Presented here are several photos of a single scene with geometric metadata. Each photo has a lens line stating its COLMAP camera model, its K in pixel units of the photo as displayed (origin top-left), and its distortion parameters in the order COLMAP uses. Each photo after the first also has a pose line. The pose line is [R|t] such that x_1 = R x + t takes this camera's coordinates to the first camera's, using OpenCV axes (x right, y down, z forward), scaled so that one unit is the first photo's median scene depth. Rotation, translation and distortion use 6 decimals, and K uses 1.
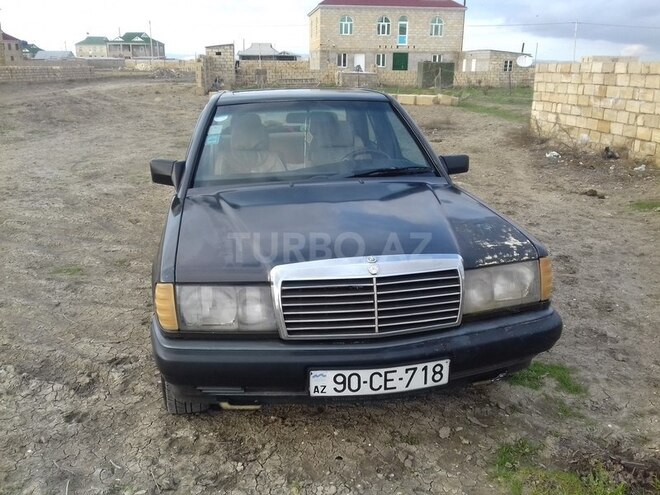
lens RADIAL K [[598.4, 0, 334.6], [0, 598.4, 245.9], [0, 0, 1]] dist [0.071638, -0.170332]
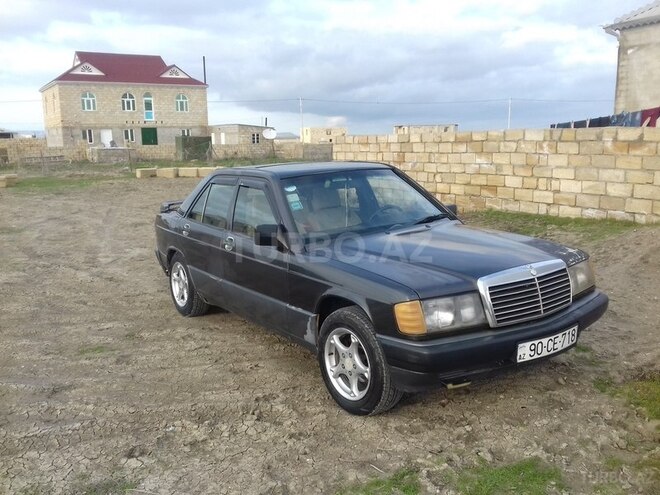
lens RADIAL K [[598.4, 0, 334.6], [0, 598.4, 245.9], [0, 0, 1]] dist [0.071638, -0.170332]
pose [[0.908939, -0.097623, 0.405339, -0.744253], [0.143168, 0.986167, -0.083531, 0.020422], [-0.391577, 0.133957, 0.910342, -0.149036]]
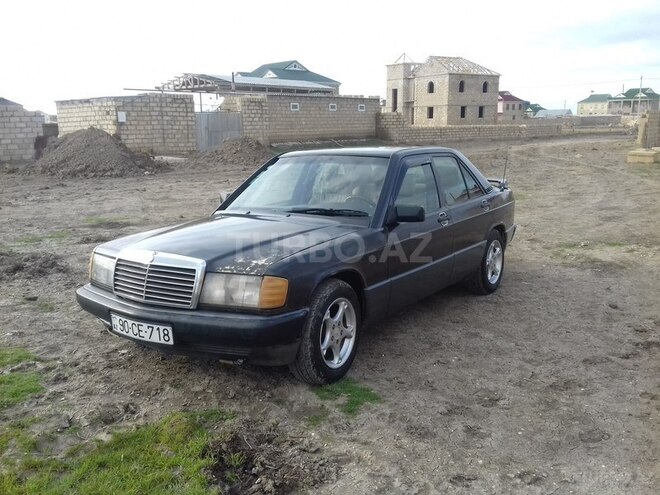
lens RADIAL K [[598.4, 0, 334.6], [0, 598.4, 245.9], [0, 0, 1]] dist [0.071638, -0.170332]
pose [[0.723801, 0.115073, -0.680345, 1.092307], [-0.175315, 0.984309, -0.020027, -0.035303], [0.667365, 0.133770, 0.732618, 0.123661]]
